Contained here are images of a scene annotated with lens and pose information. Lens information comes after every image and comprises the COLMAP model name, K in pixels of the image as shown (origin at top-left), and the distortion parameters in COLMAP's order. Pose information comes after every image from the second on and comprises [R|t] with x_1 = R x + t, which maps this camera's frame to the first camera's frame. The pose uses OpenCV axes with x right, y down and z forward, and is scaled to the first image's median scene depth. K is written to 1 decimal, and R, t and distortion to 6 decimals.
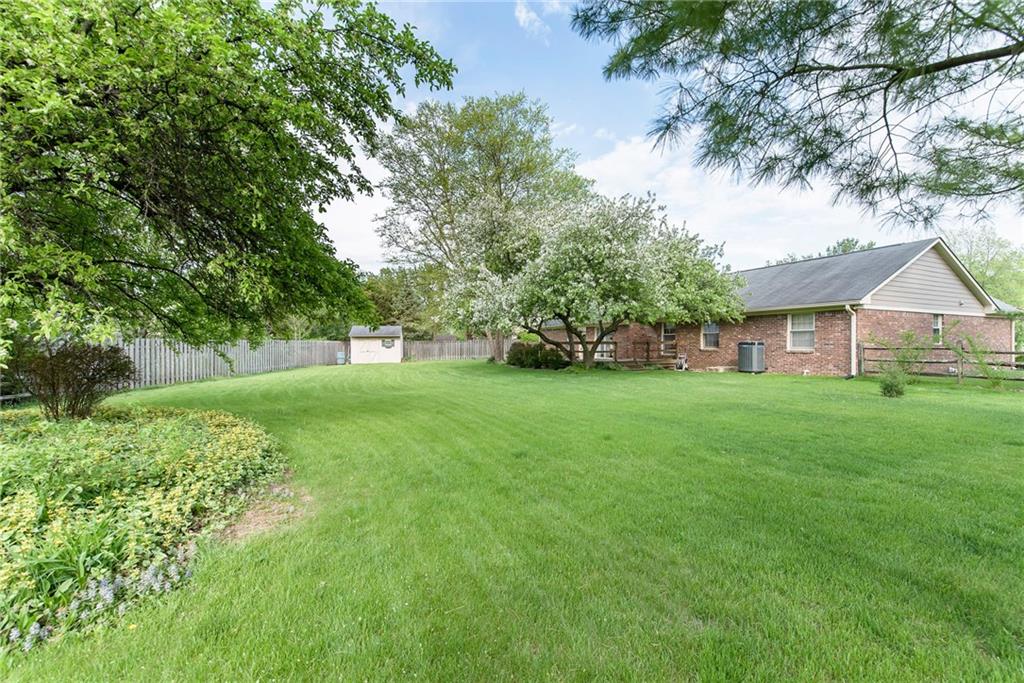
lens RADIAL K [[438.8, 0, 514.5], [0, 438.8, 335.2], [0, 0, 1]] dist [0.023745, -0.004902]
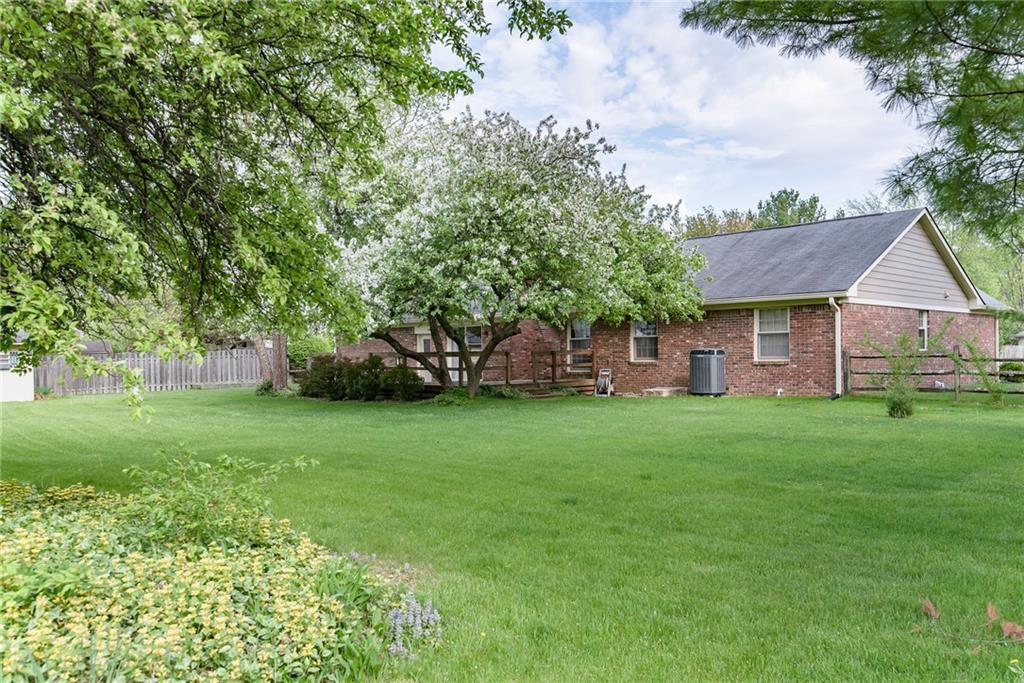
lens RADIAL K [[834.9, 0, 510.3], [0, 834.9, 344.7], [0, 0, 1]] dist [0.078225, 0.000766]
pose [[0.940911, -0.008589, 0.338546, -0.189949], [0.006765, 0.999956, 0.006566, -0.003267], [-0.338587, -0.003888, 0.940927, -0.109597]]
